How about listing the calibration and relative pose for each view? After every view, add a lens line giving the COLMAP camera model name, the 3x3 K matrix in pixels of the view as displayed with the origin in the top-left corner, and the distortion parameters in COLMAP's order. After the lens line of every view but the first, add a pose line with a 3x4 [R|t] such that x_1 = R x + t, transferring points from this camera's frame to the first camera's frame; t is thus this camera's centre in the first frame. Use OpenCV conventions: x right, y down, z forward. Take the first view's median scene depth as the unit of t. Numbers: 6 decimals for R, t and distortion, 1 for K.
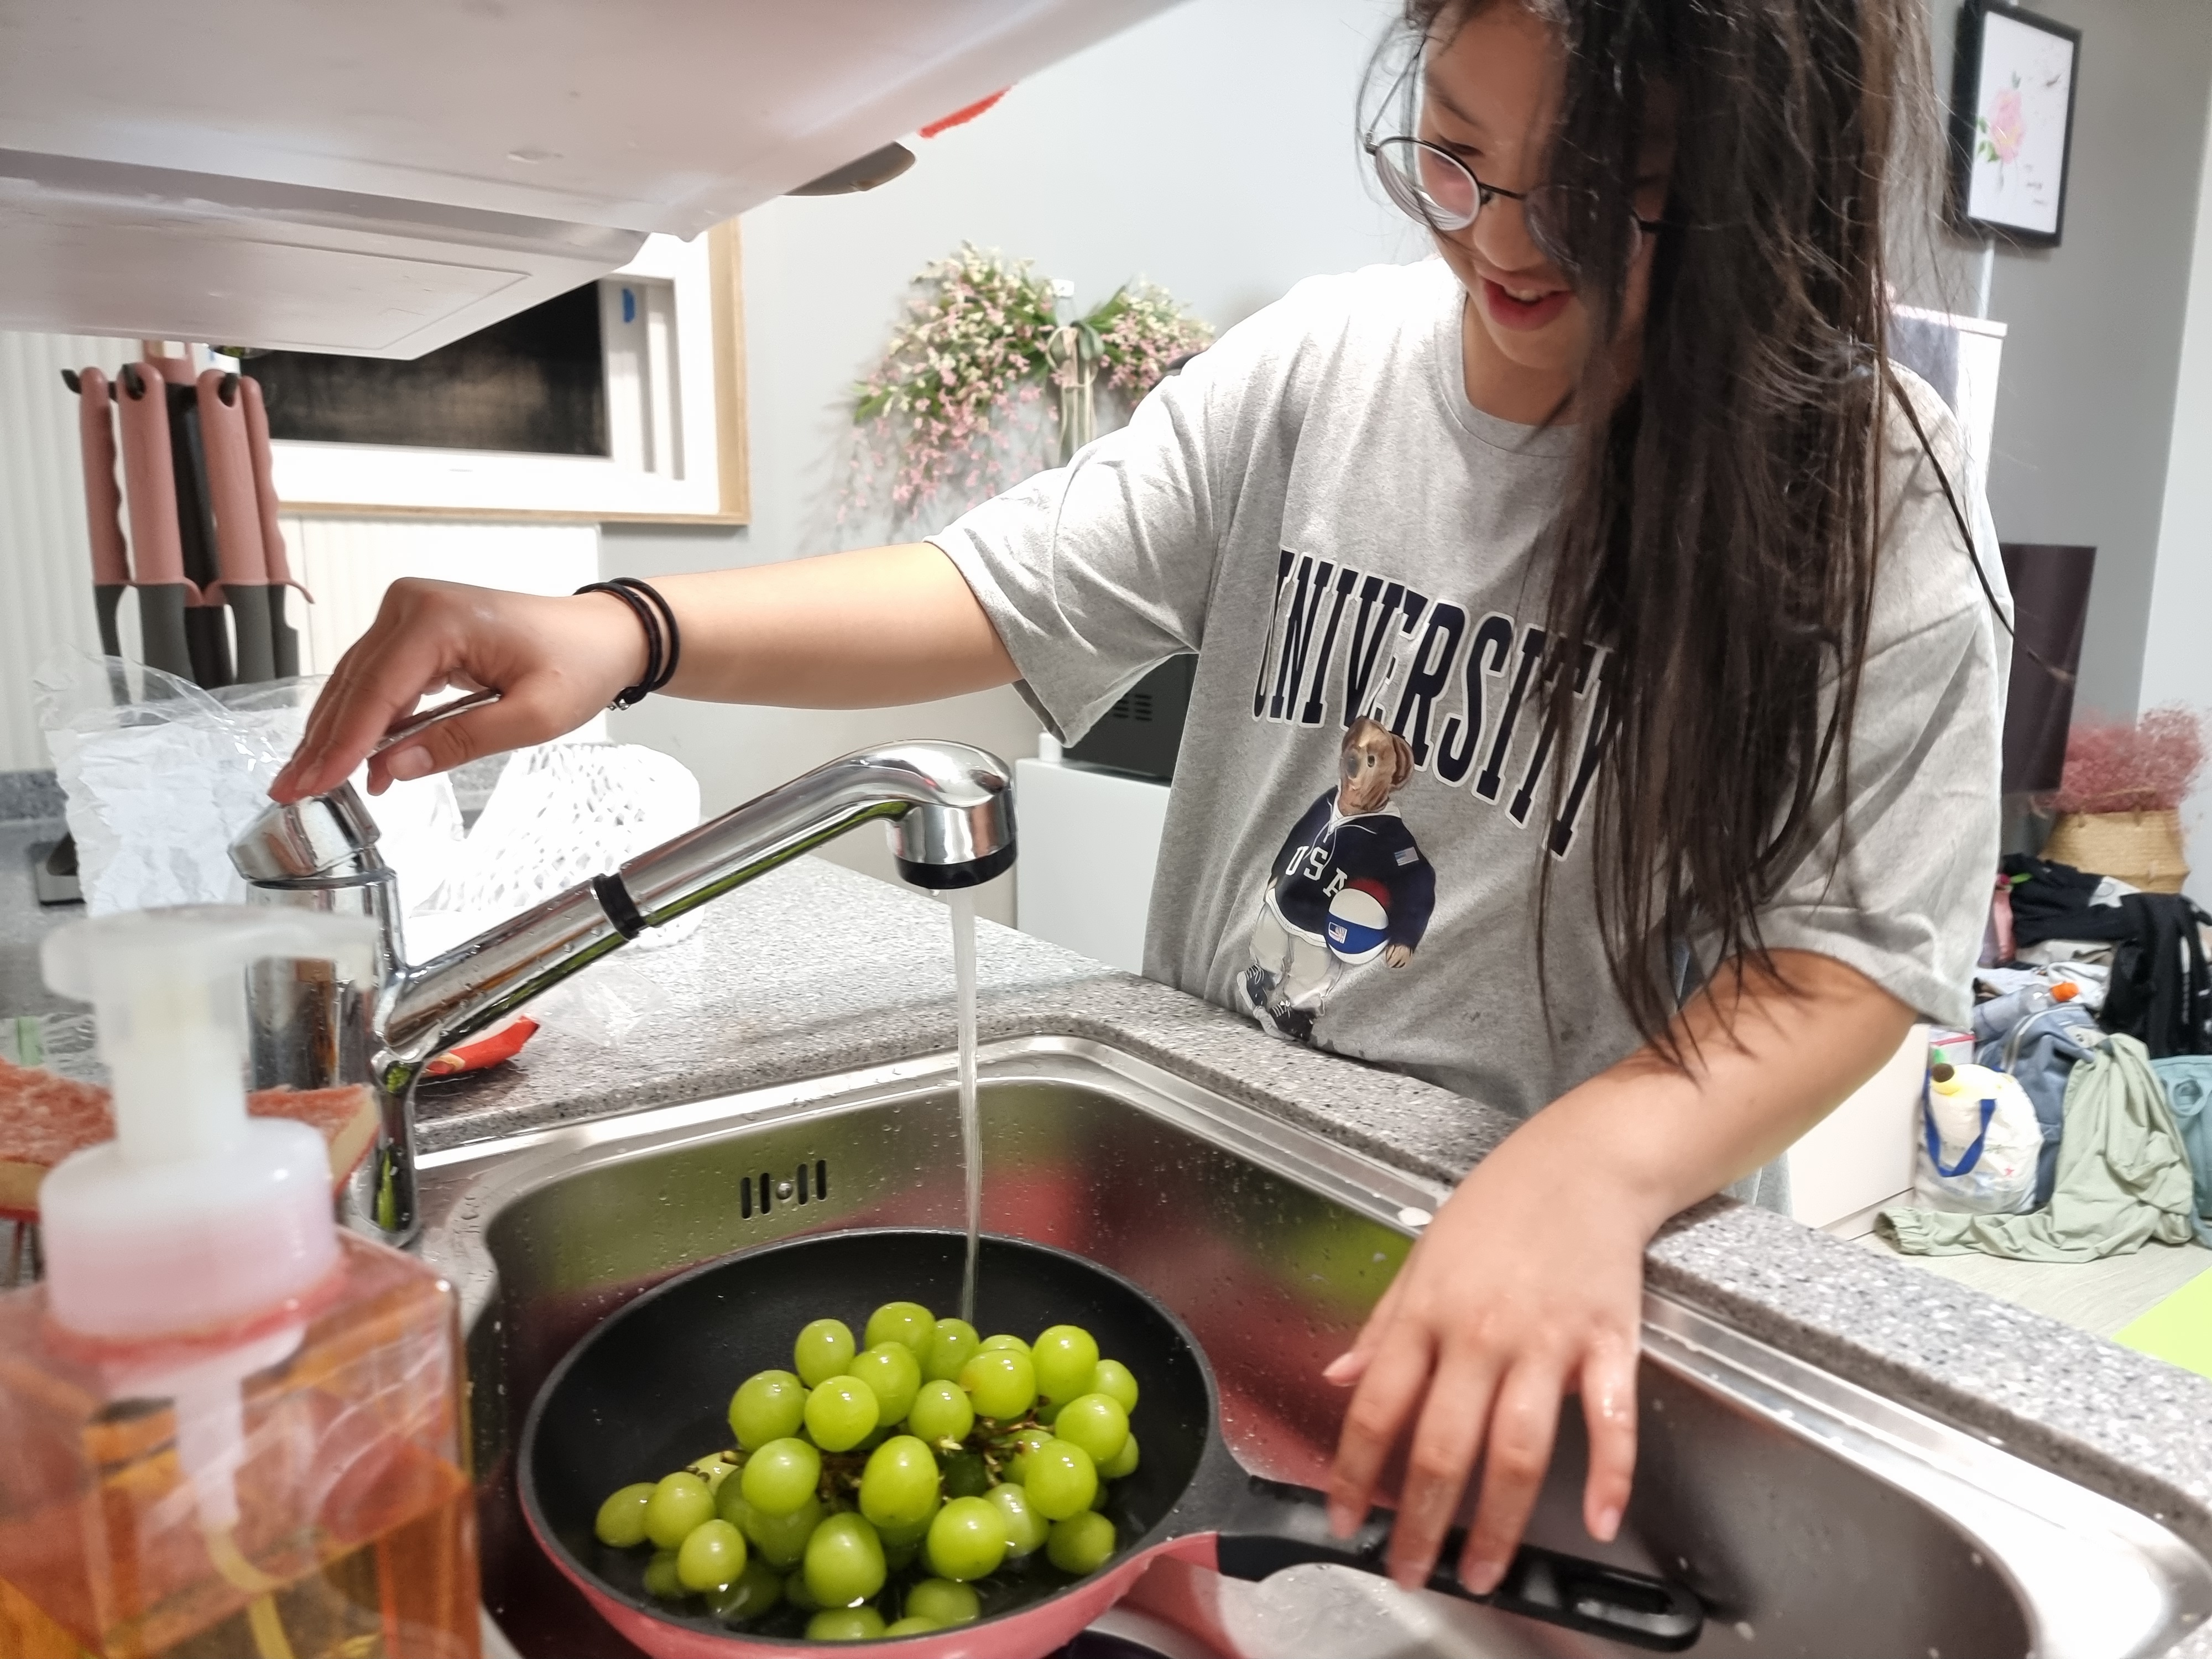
lens RADIAL K [[1567.0, 0, 1124.1], [0, 1567.0, 828.2], [0, 0, 1]] dist [0.074738, -0.044070]
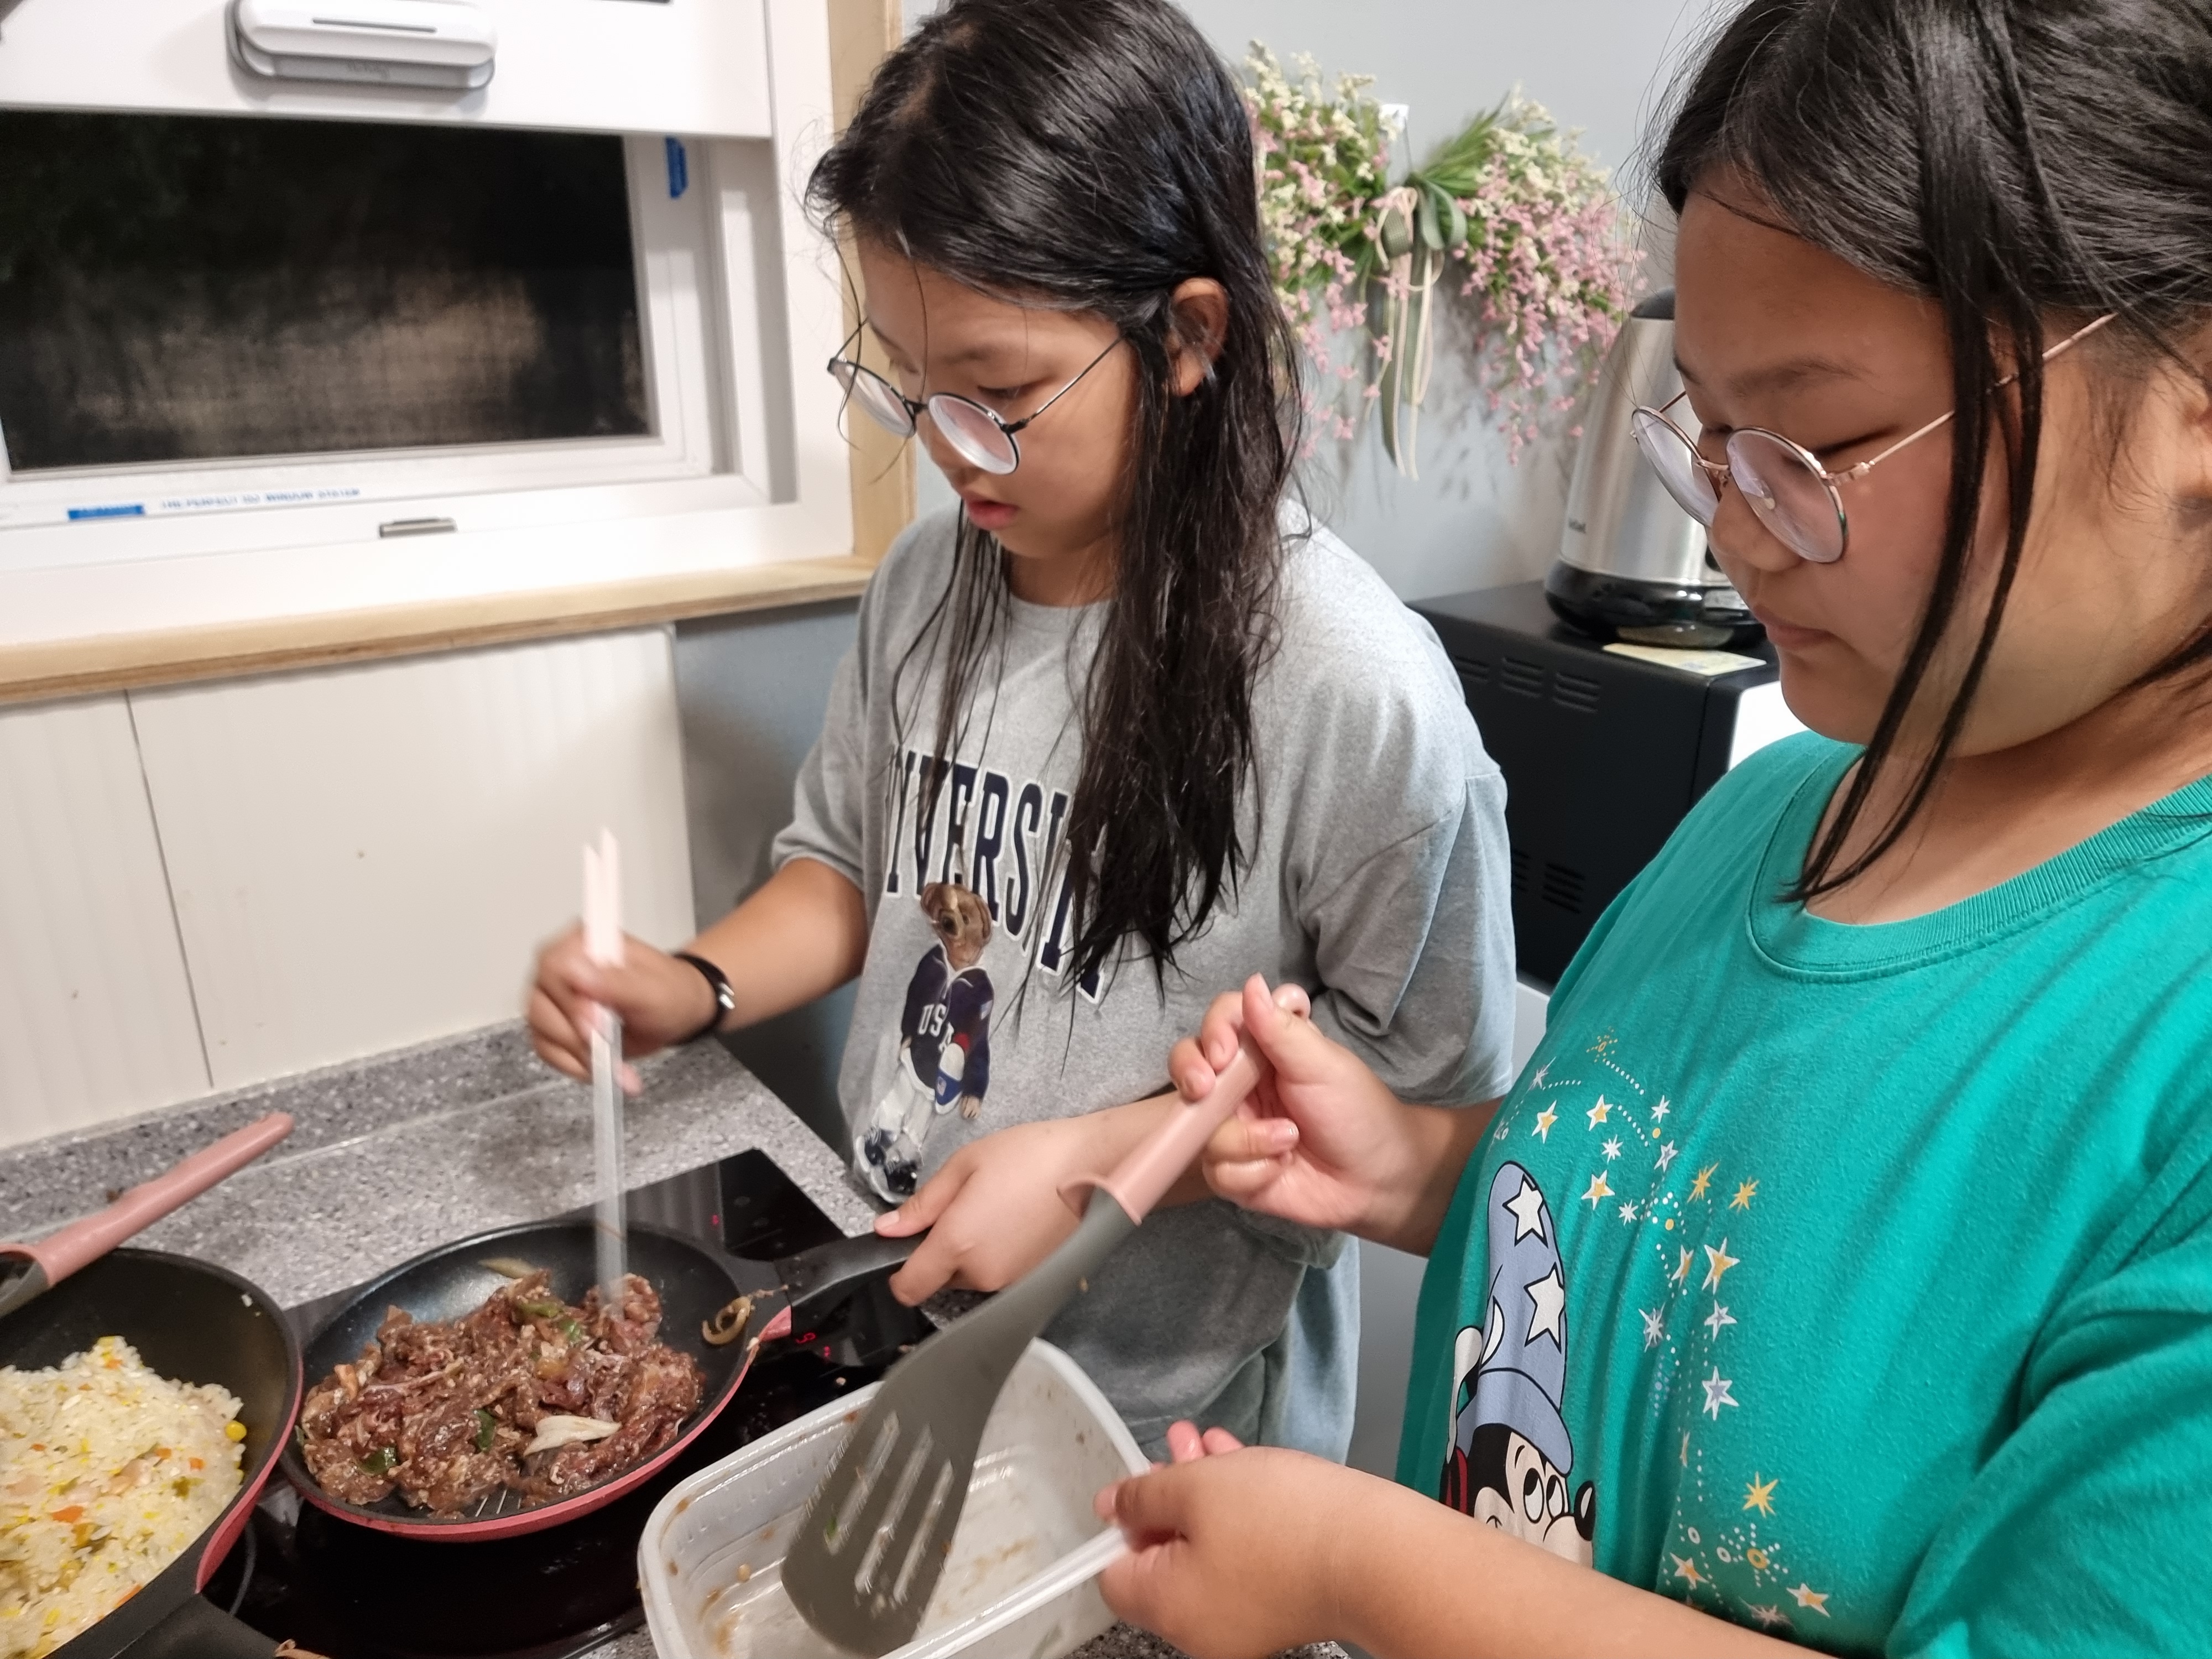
lens RADIAL K [[1567.0, 0, 1123.2], [0, 1567.0, 830.3], [0, 0, 1]] dist [0.074738, -0.044070]
pose [[0.999081, -0.004091, 0.042656, -0.175000], [-0.004794, 0.978516, 0.206115, -0.211388], [-0.042583, -0.206130, 0.977598, 0.381817]]
